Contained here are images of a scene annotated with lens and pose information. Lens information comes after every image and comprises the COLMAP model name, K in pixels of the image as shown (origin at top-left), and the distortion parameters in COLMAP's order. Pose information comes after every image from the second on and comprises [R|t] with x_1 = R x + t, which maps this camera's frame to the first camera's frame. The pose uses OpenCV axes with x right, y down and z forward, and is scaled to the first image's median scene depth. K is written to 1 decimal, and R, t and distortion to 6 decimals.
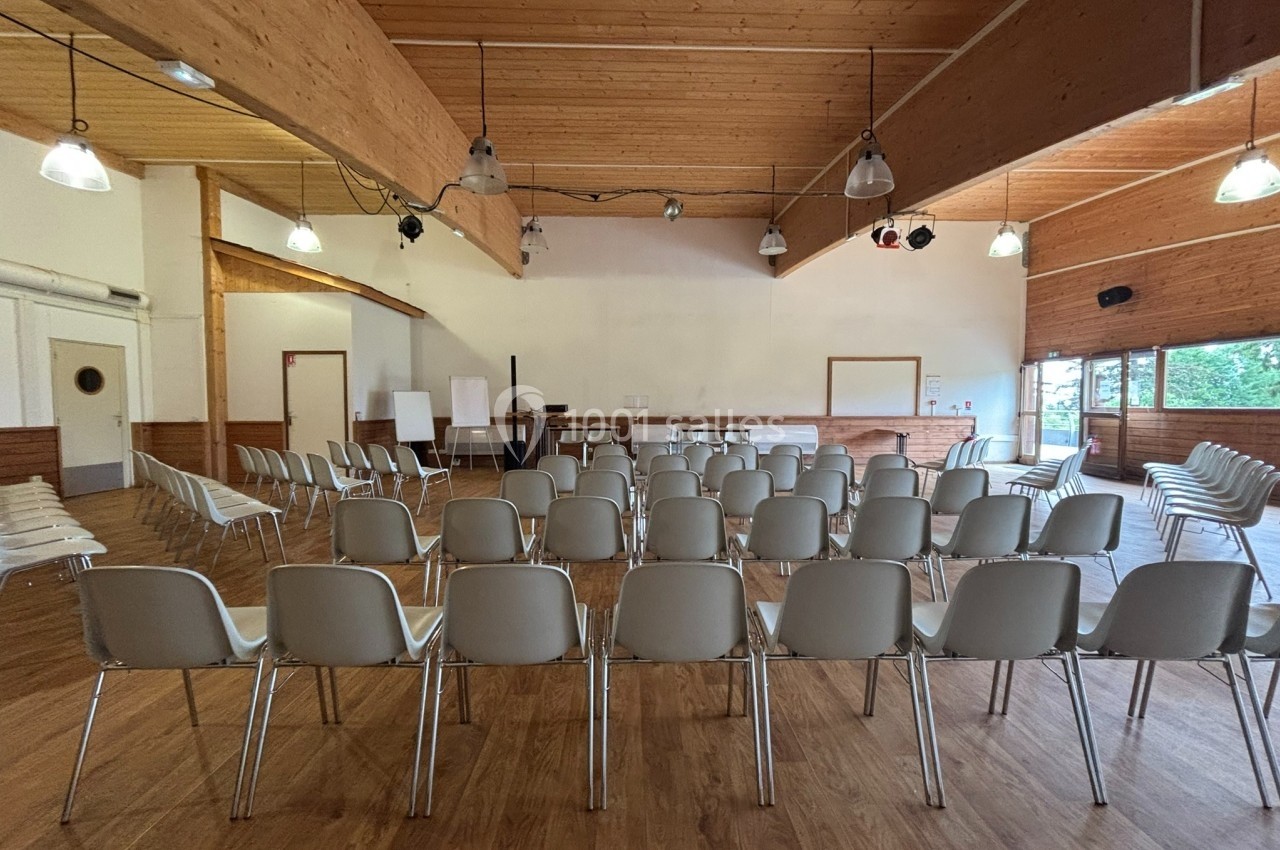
lens RADIAL K [[528.0, 0, 641.3], [0, 528.0, 428.6], [0, 0, 1]] dist [-0.002418, -0.000123]
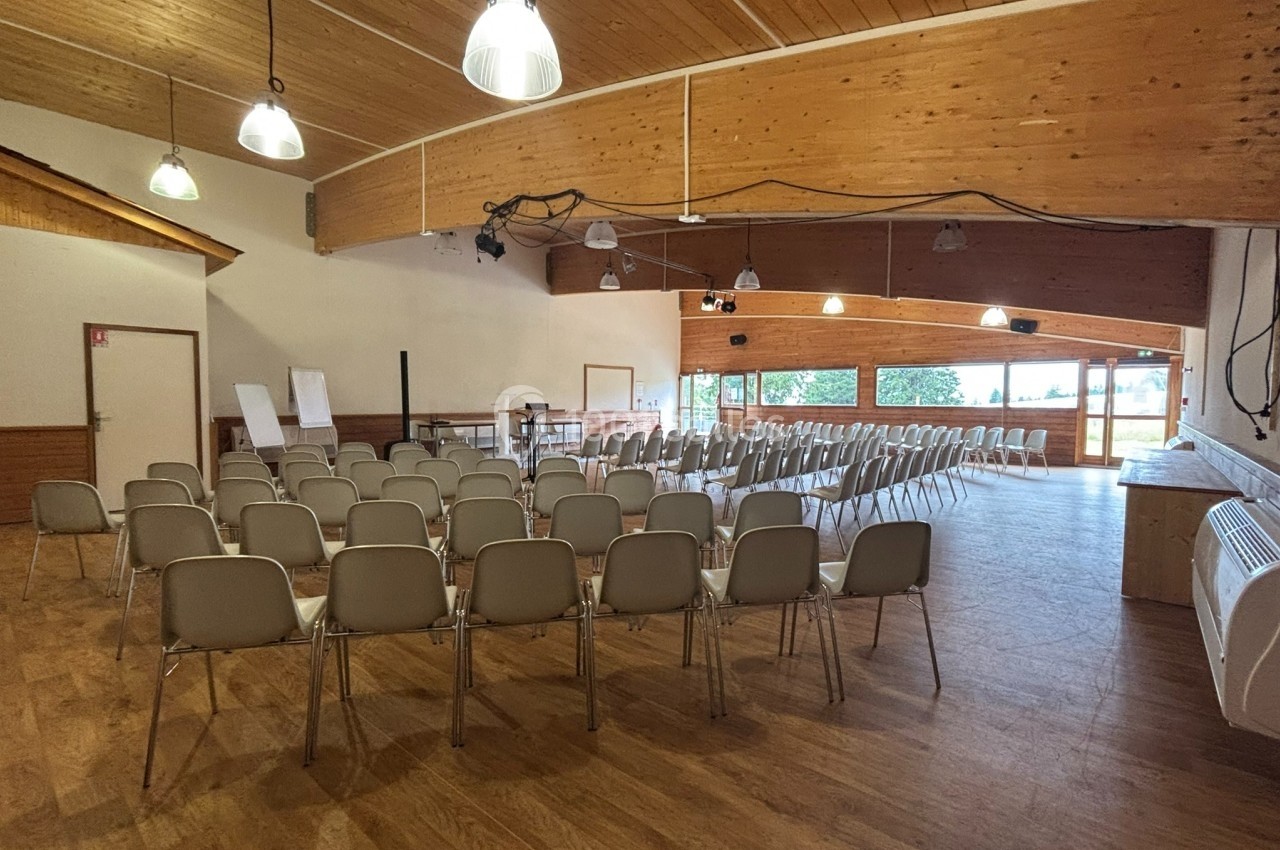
lens RADIAL K [[591.7, 0, 645.8], [0, 591.7, 436.7], [0, 0, 1]] dist [-0.000107, 0.002982]
pose [[0.663436, -0.041357, 0.747089, -0.776169], [0.026274, 0.999143, 0.031977, -0.004893], [-0.747771, -0.001586, 0.663954, -0.057717]]
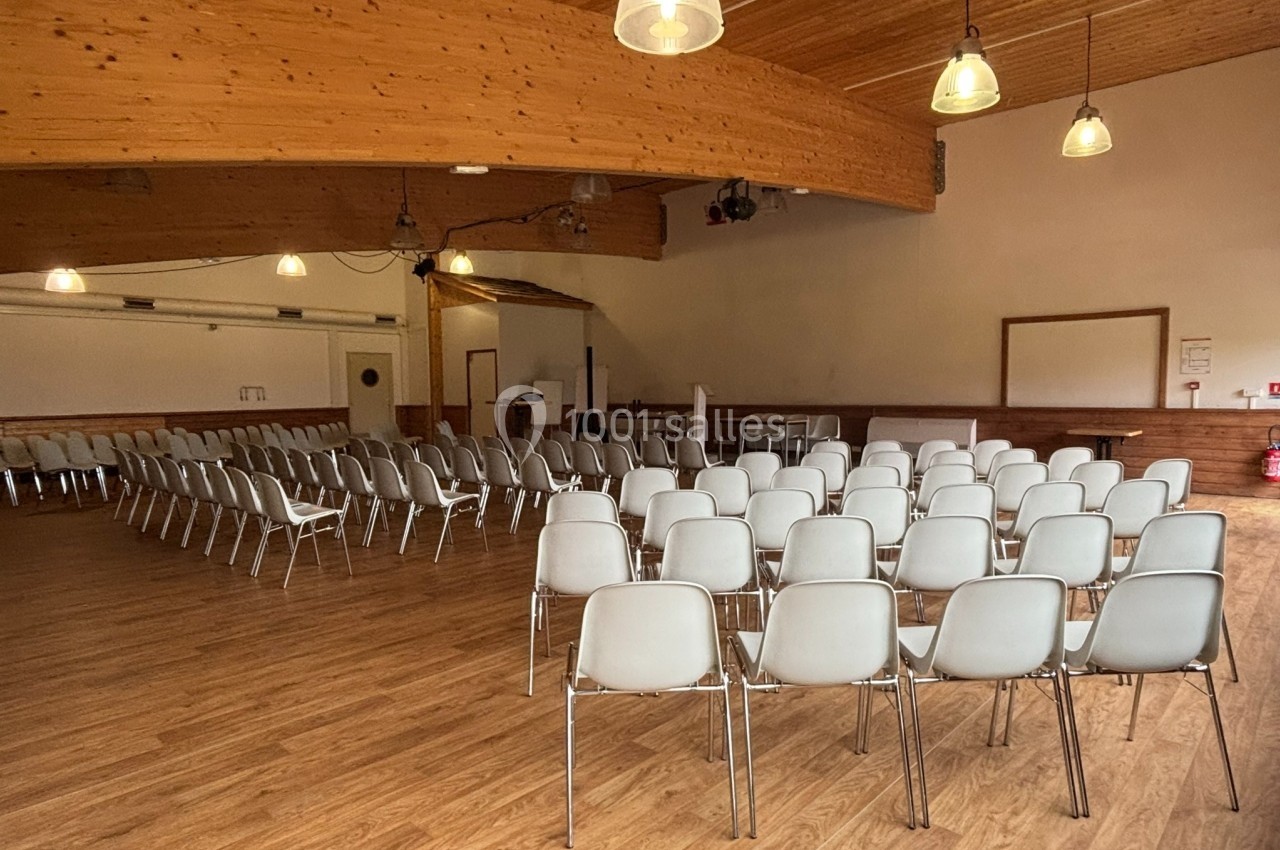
lens RADIAL K [[755.0, 0, 638.1], [0, 755.0, 426.6], [0, 0, 1]] dist [0.003555, 0.003363]
pose [[0.716642, 0.030396, -0.696778, 0.897117], [-0.021747, 0.999538, 0.021237, -0.011280], [0.697102, -0.000066, 0.716972, -0.022919]]
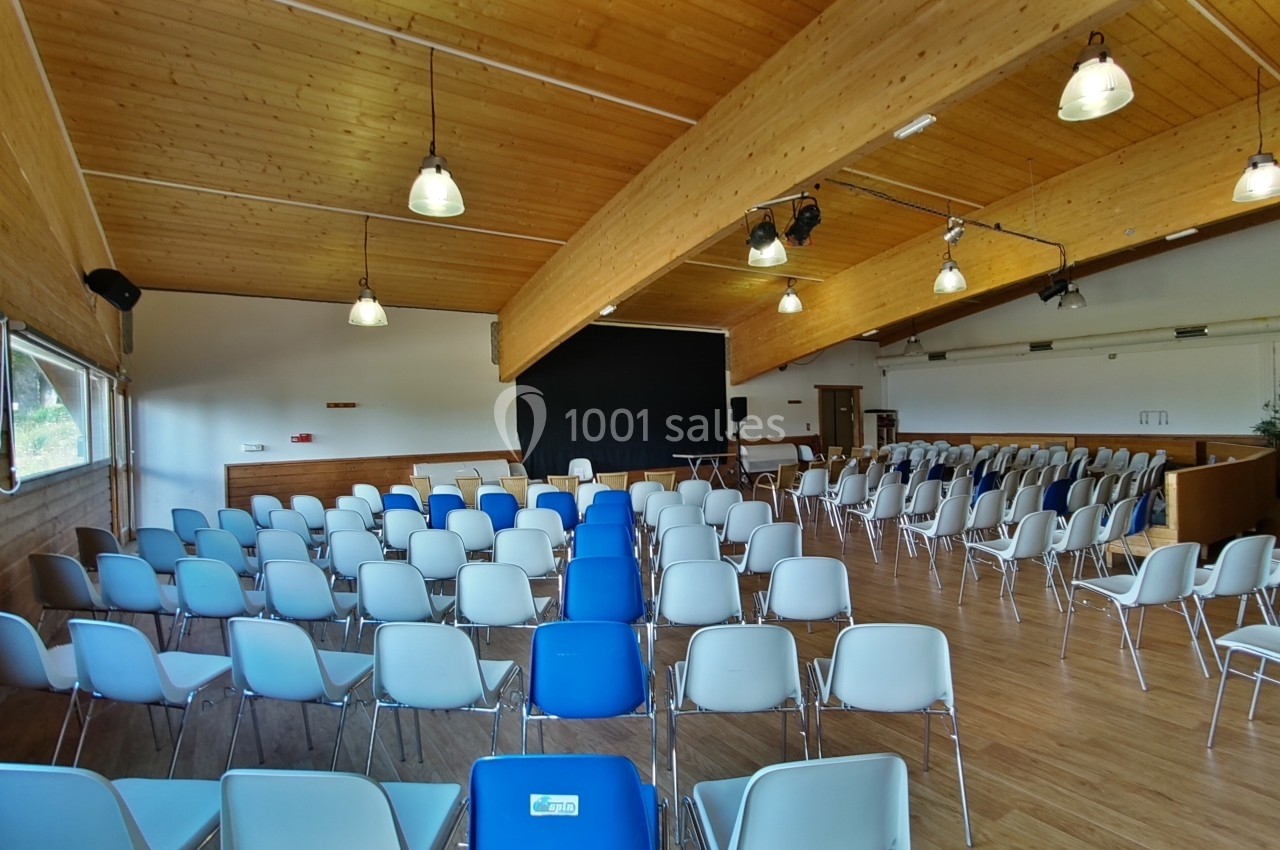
lens RADIAL K [[648.2, 0, 639.3], [0, 648.2, 411.2], [0, 0, 1]] dist [0.012452, -0.002629]
pose [[-0.841795, 0.011469, -0.539675, 0.835753], [-0.004330, 0.999599, 0.027998, -0.083251], [0.539779, 0.025906, -0.841408, 1.192655]]
